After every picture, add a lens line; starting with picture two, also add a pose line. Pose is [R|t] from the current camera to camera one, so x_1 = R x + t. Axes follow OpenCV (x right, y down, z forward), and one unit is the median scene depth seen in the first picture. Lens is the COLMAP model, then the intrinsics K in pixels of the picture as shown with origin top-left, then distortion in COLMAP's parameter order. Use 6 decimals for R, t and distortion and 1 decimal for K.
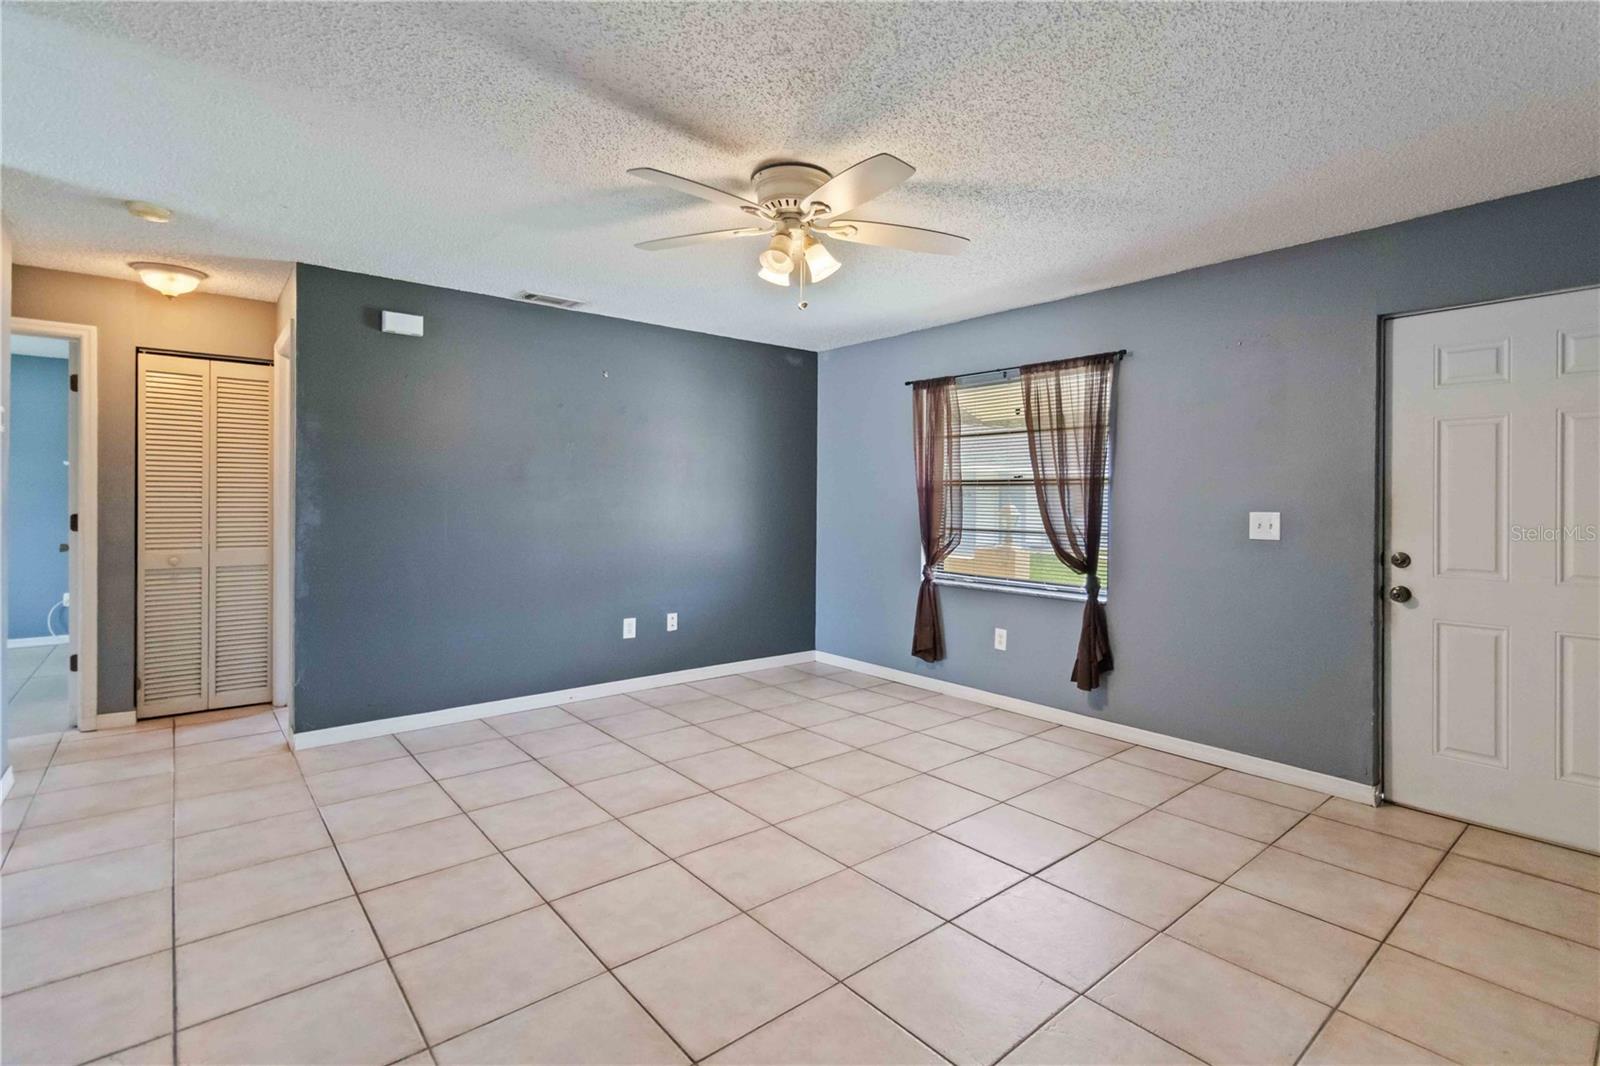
lens RADIAL K [[754.8, 0, 836.2], [0, 754.8, 498.6], [0, 0, 1]] dist [-0.000710, 0.000218]
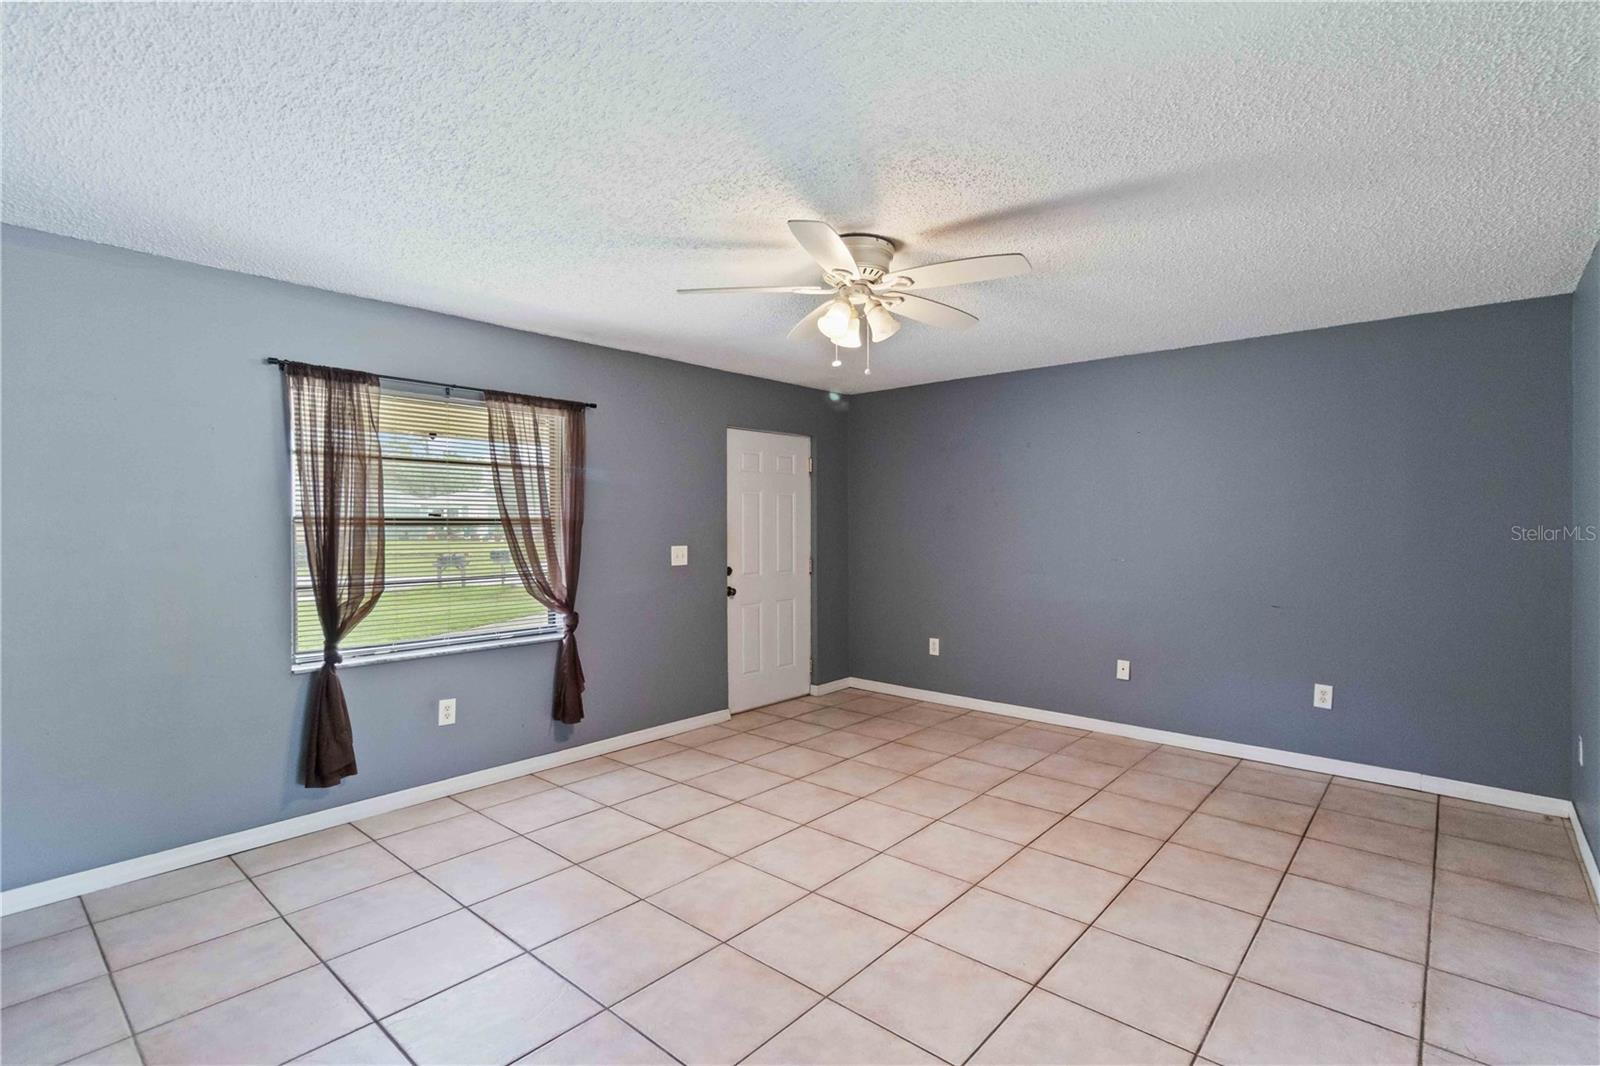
lens RADIAL K [[739.3, 0, 824.0], [0, 739.3, 520.9], [0, 0, 1]] dist [0.001249, 0.000779]
pose [[-0.141597, -0.002775, 0.989921, -0.847209], [-0.000813, 0.999996, 0.002687, -0.033016], [-0.989924, -0.000425, -0.141598, 0.936095]]
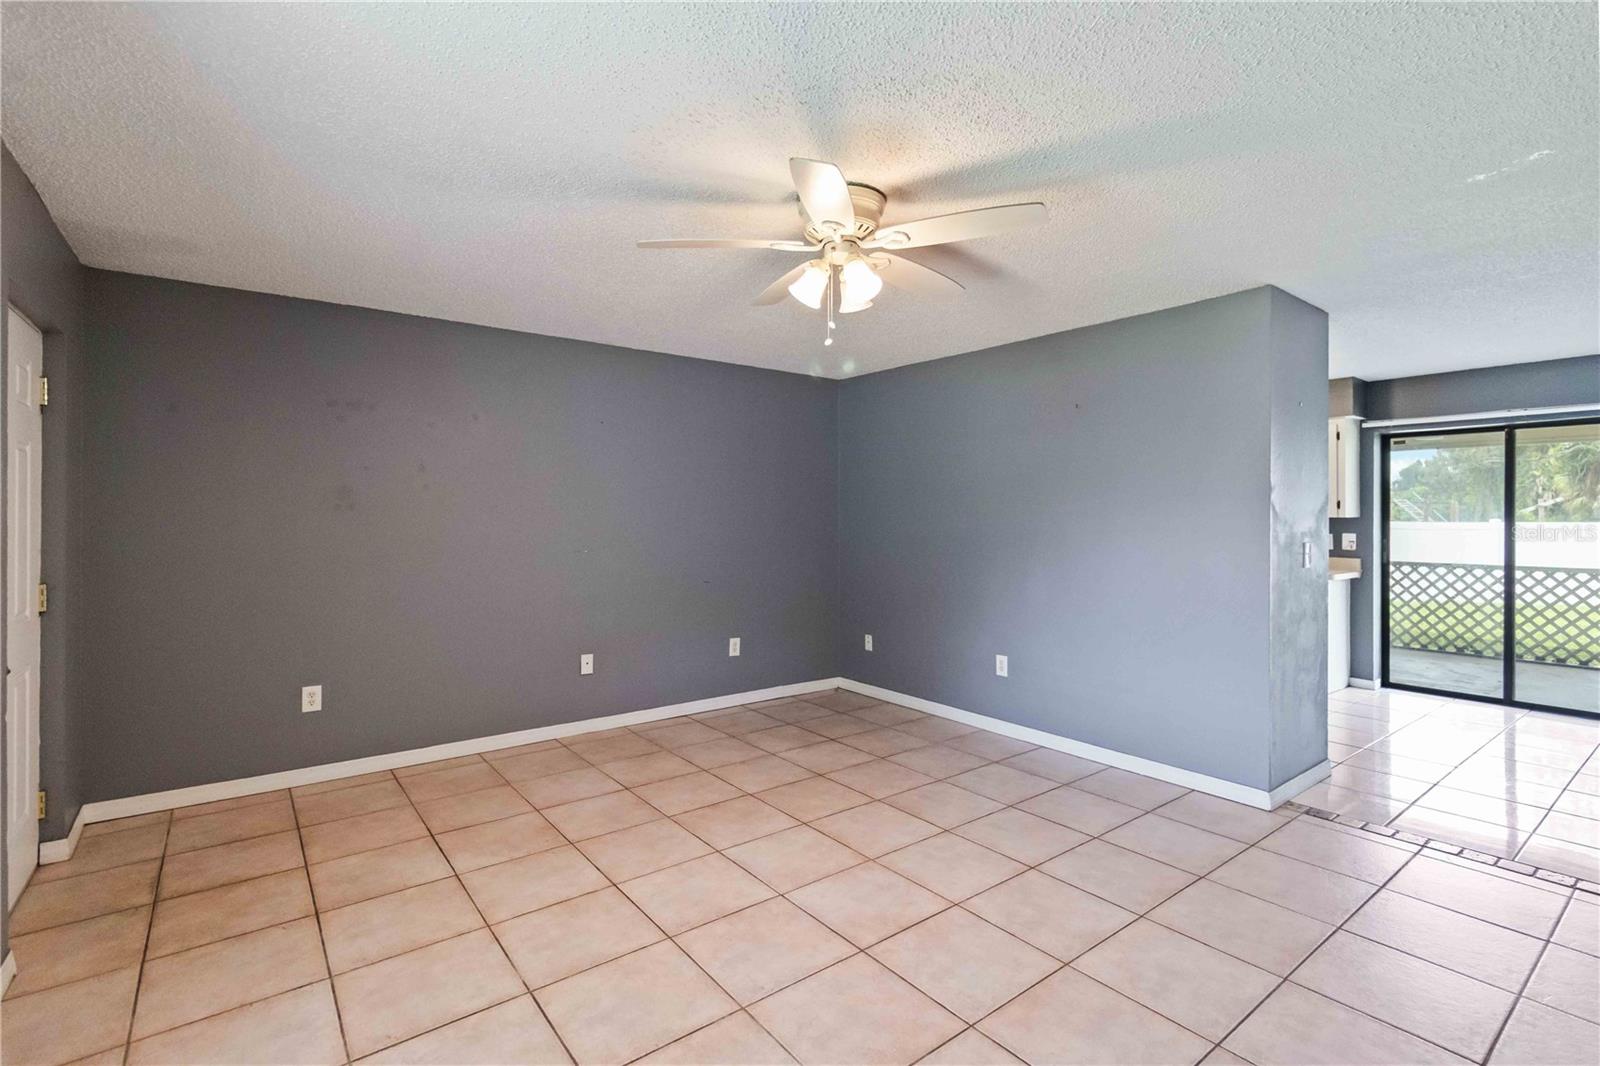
lens RADIAL K [[742.5, 0, 818.5], [0, 742.5, 510.9], [0, 0, 1]] dist [0.001839, 0.000326]
pose [[-0.998038, -0.007959, 0.062110, -0.069965], [-0.008387, 0.999943, -0.006638, -0.025366], [-0.062054, -0.007146, -0.998047, 1.504555]]
